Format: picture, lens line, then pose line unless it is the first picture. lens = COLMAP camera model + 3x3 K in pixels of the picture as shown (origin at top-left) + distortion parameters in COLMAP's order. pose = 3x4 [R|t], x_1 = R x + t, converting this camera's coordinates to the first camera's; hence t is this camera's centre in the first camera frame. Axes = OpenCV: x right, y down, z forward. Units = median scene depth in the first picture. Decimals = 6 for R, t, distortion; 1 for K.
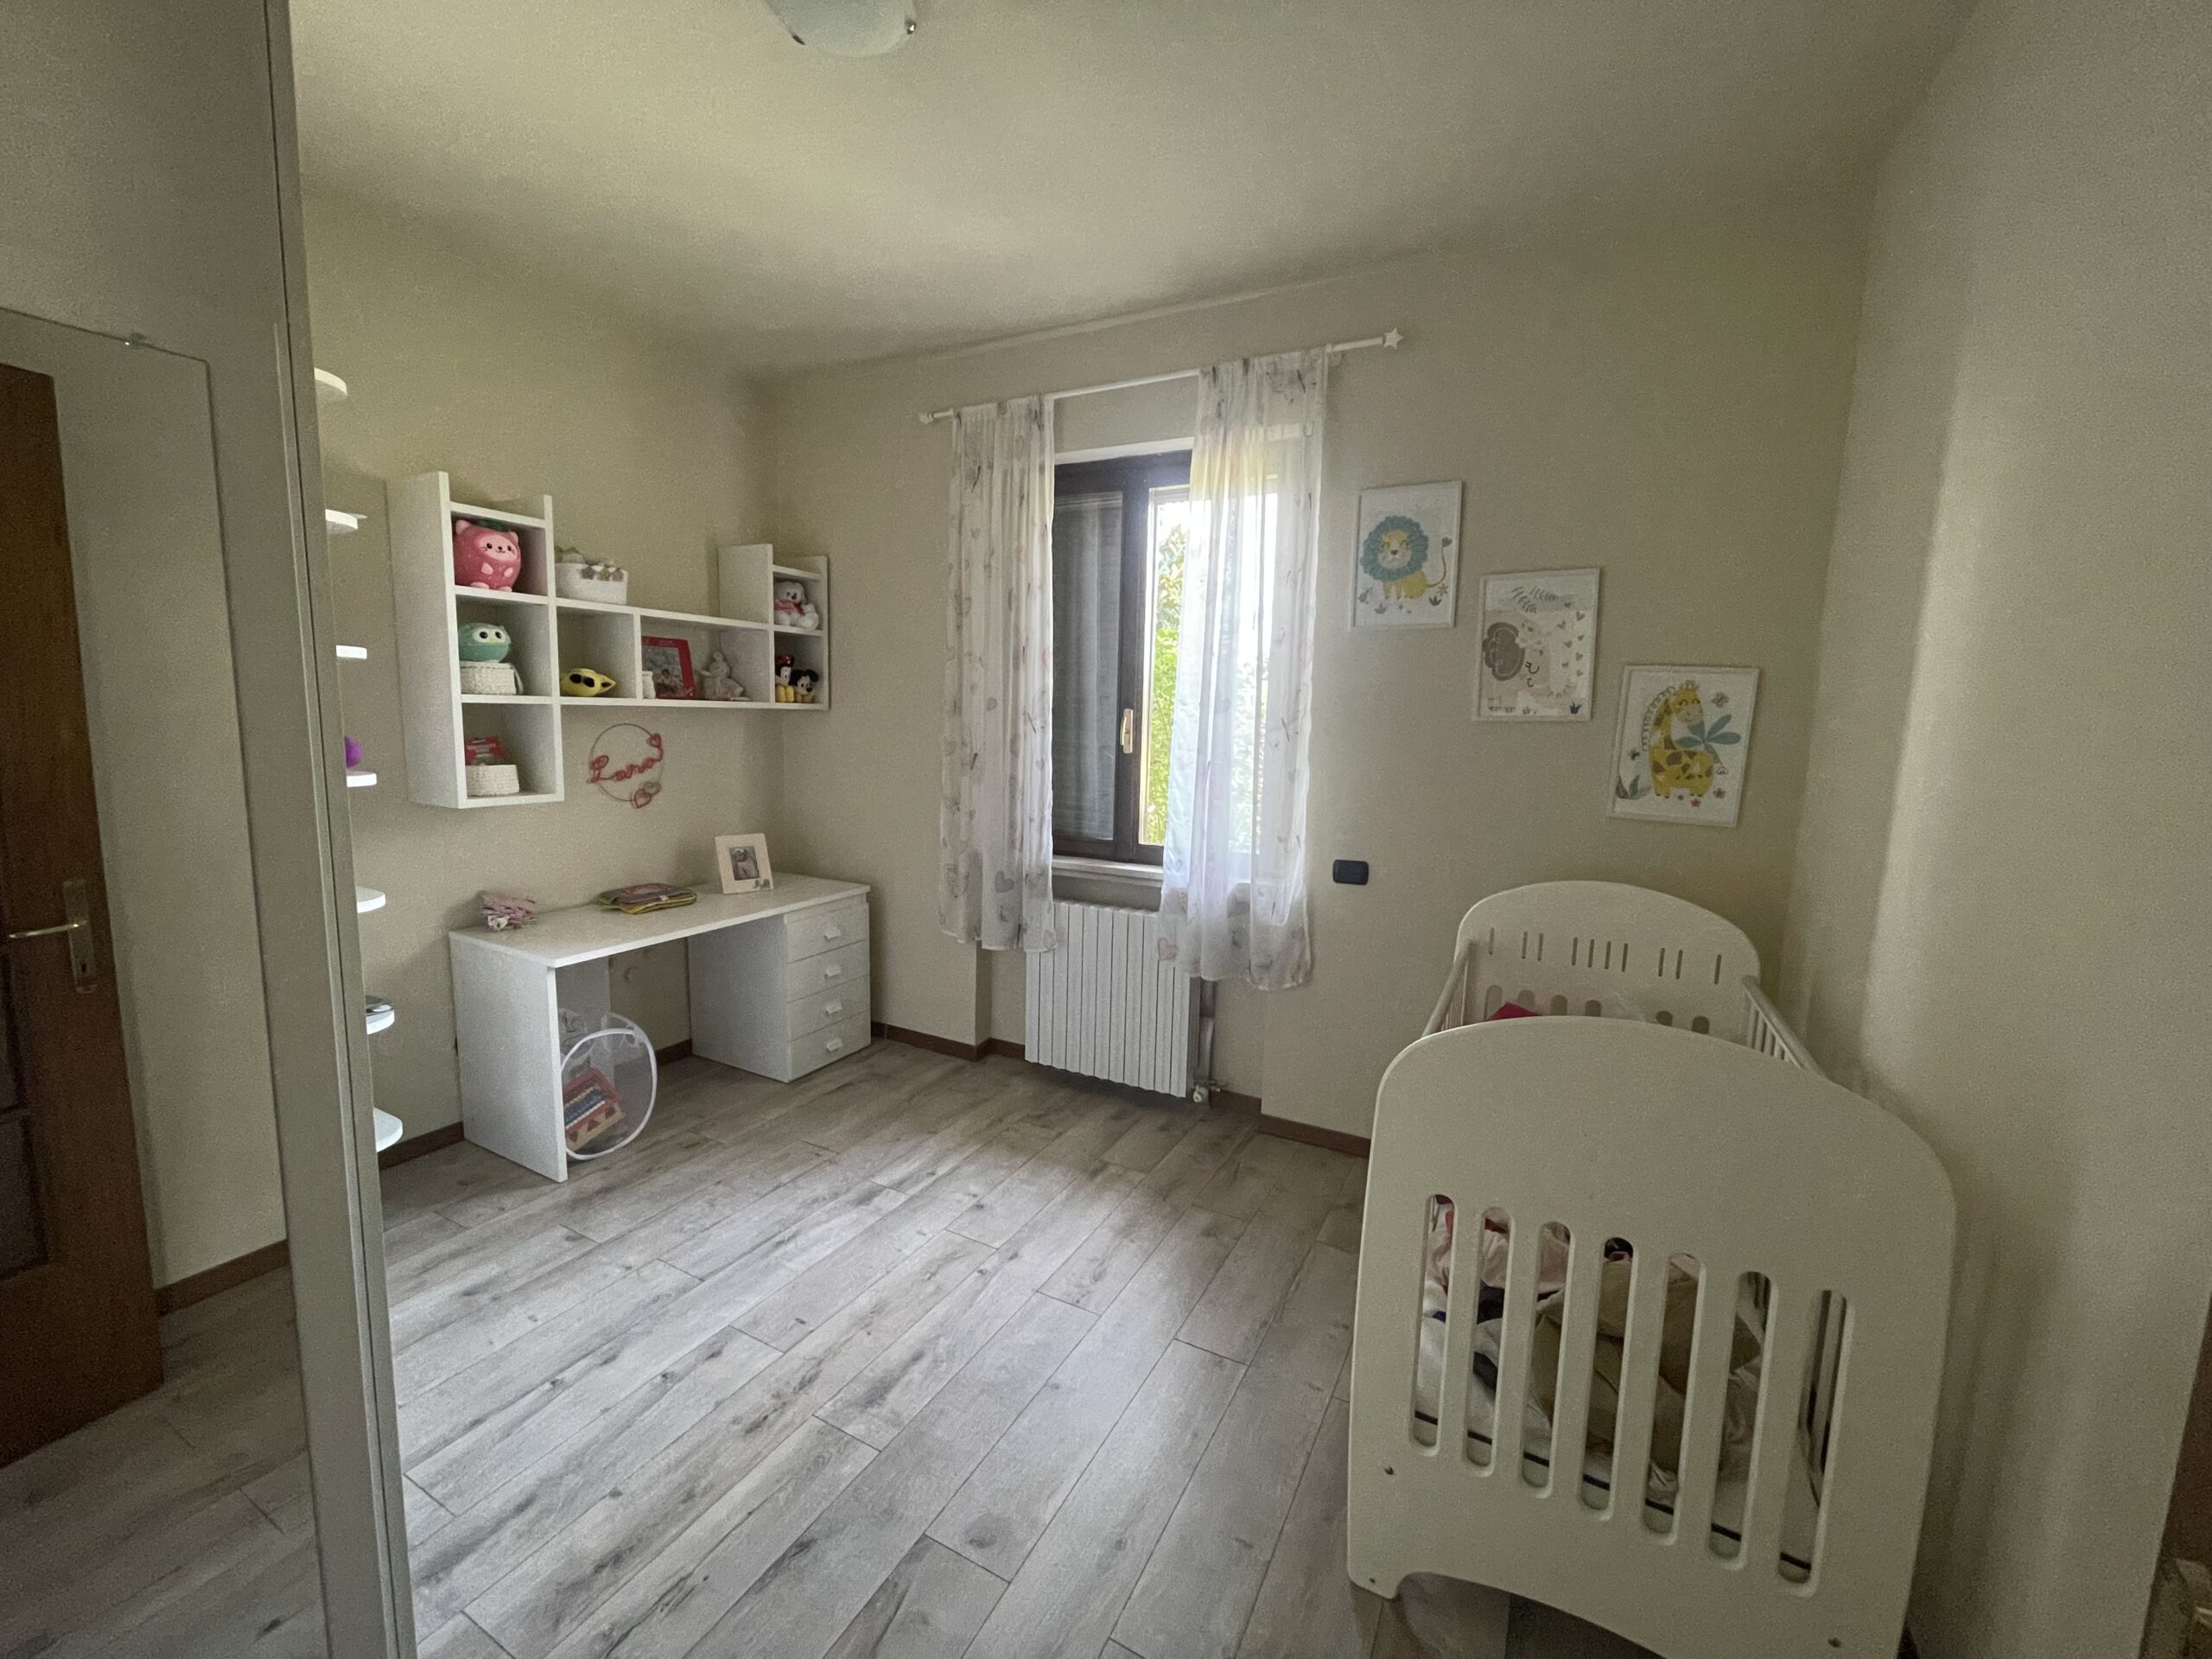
lens RADIAL K [[894.9, 0, 1098.0], [0, 894.9, 825.9], [0, 0, 1]] dist [-0.003547, -0.000212]
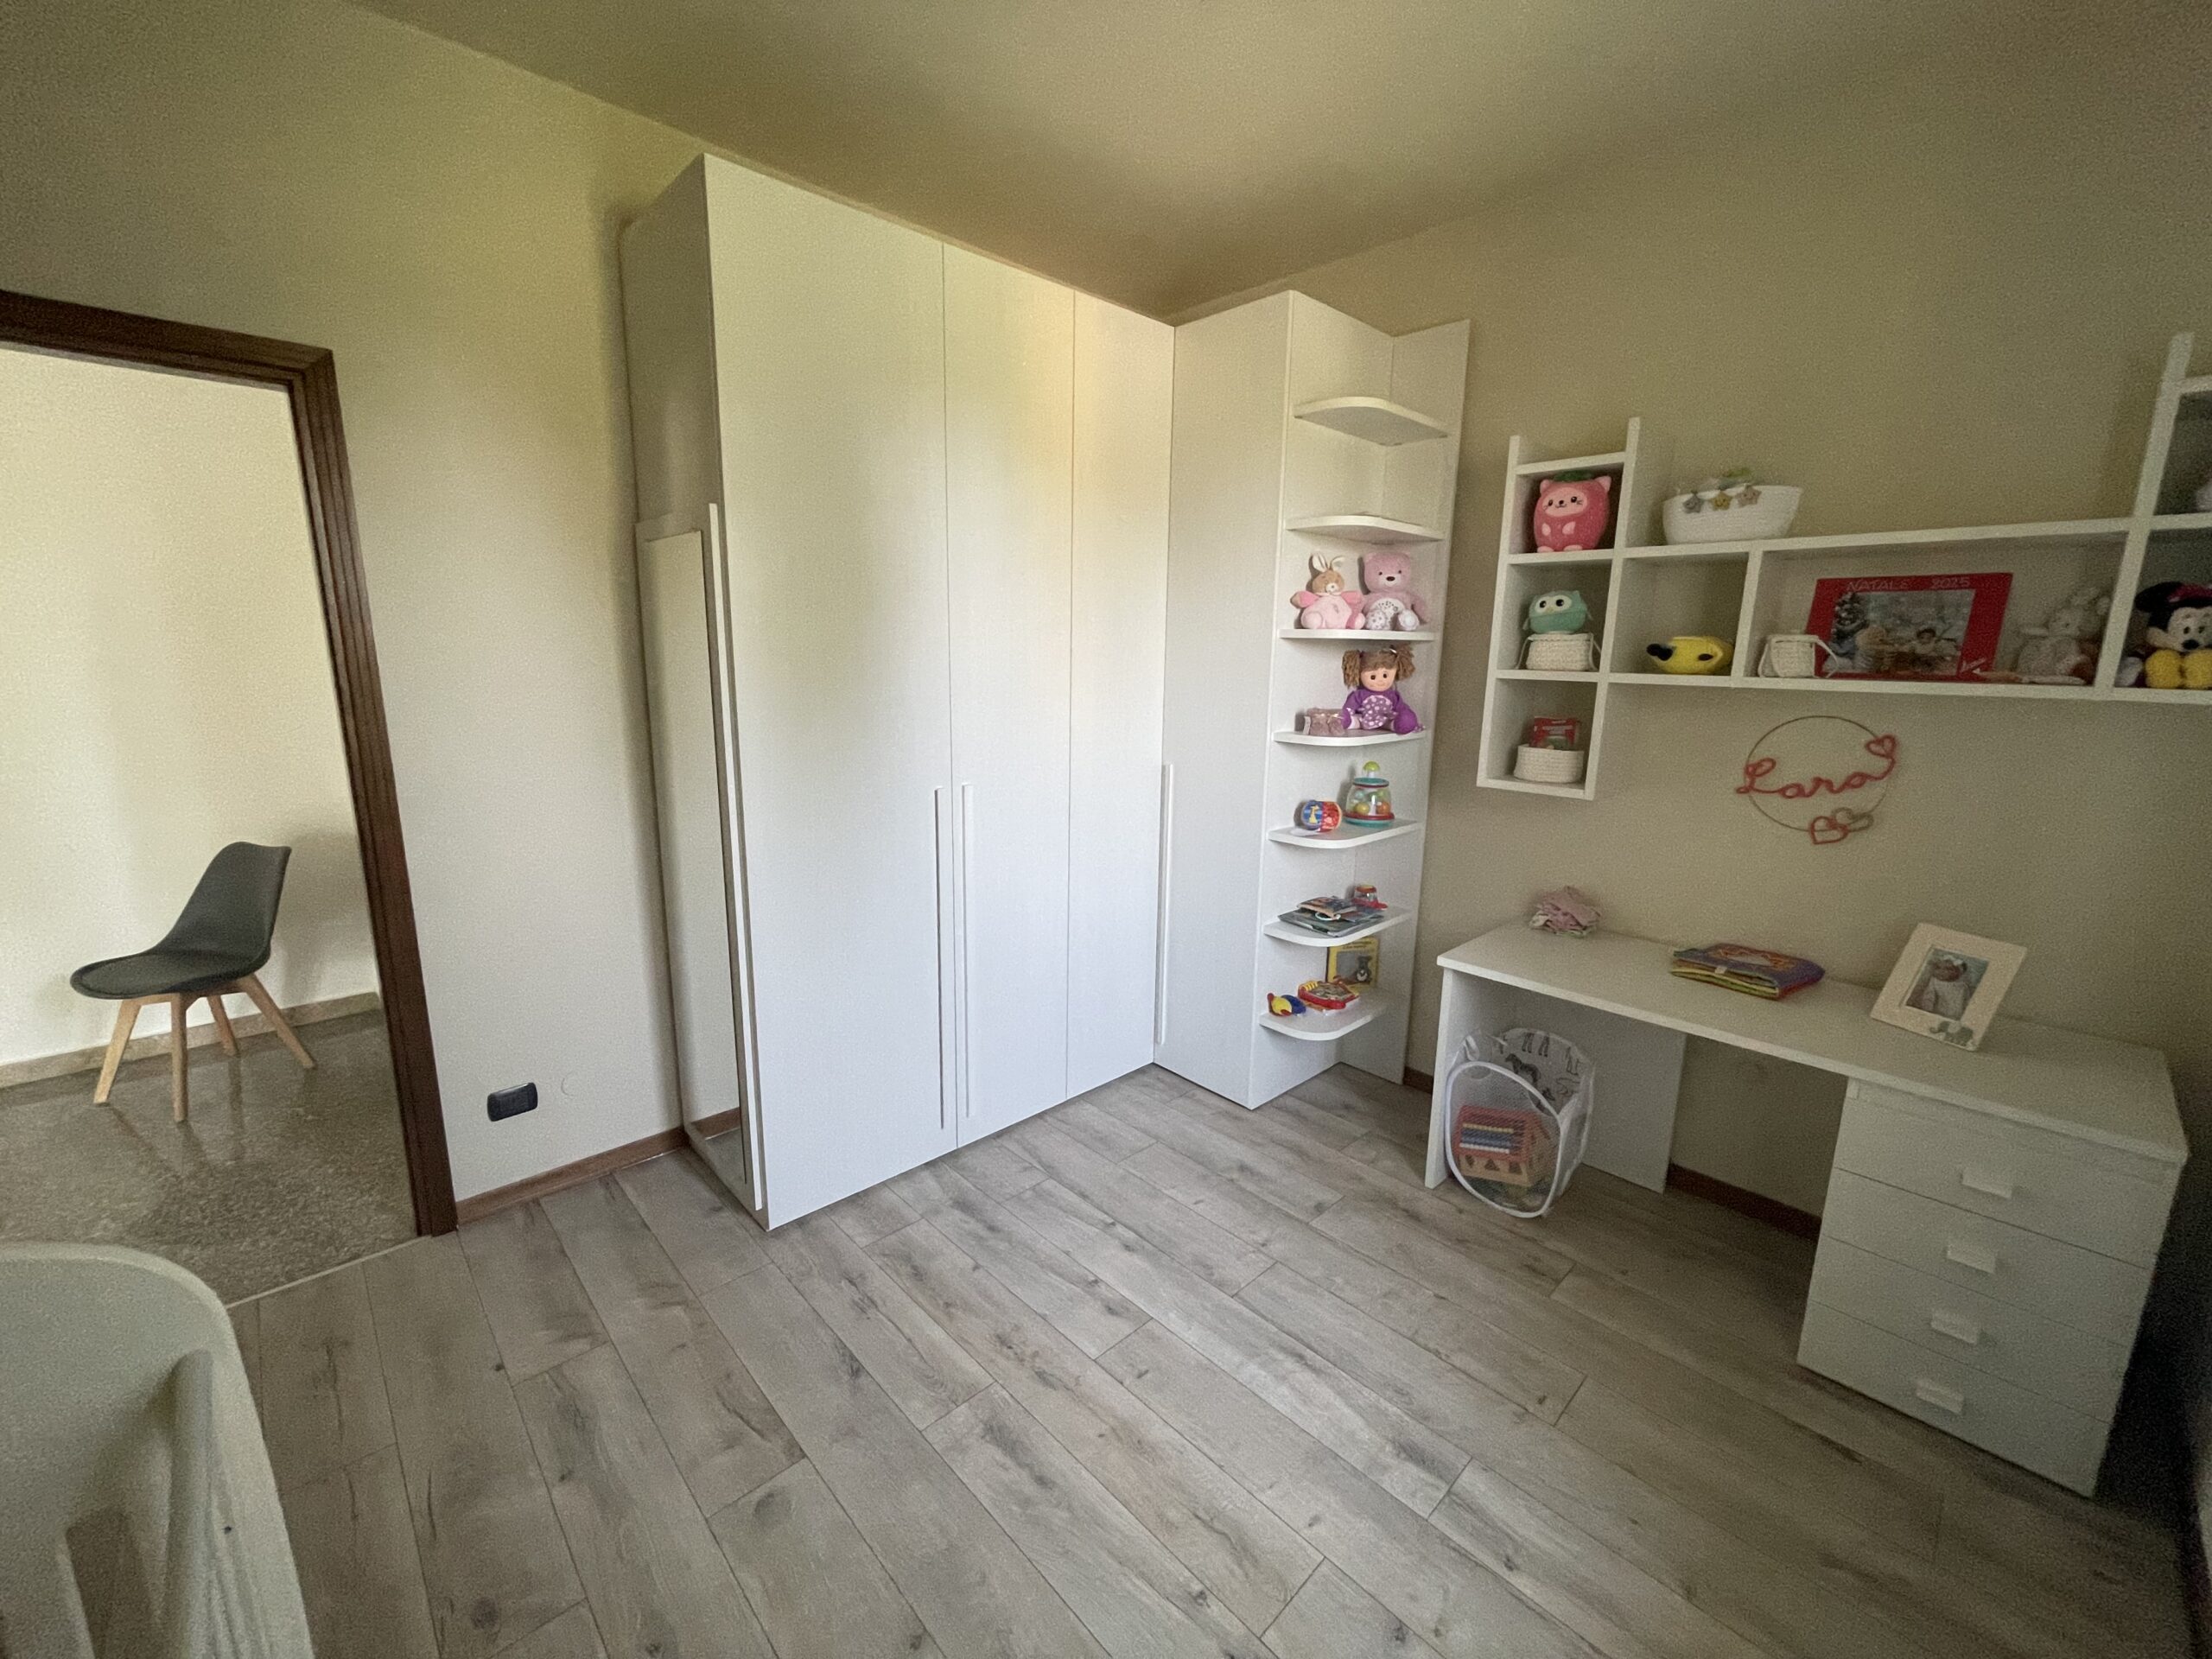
lens RADIAL K [[894.9, 0, 1096.2], [0, 894.9, 822.5], [0, 0, 1]] dist [-0.003547, -0.000212]
pose [[-0.313435, 0.155188, -0.936843, 0.340659], [-0.143528, 0.967480, 0.208282, -0.122844], [0.938700, 0.199746, -0.280968, 0.871054]]
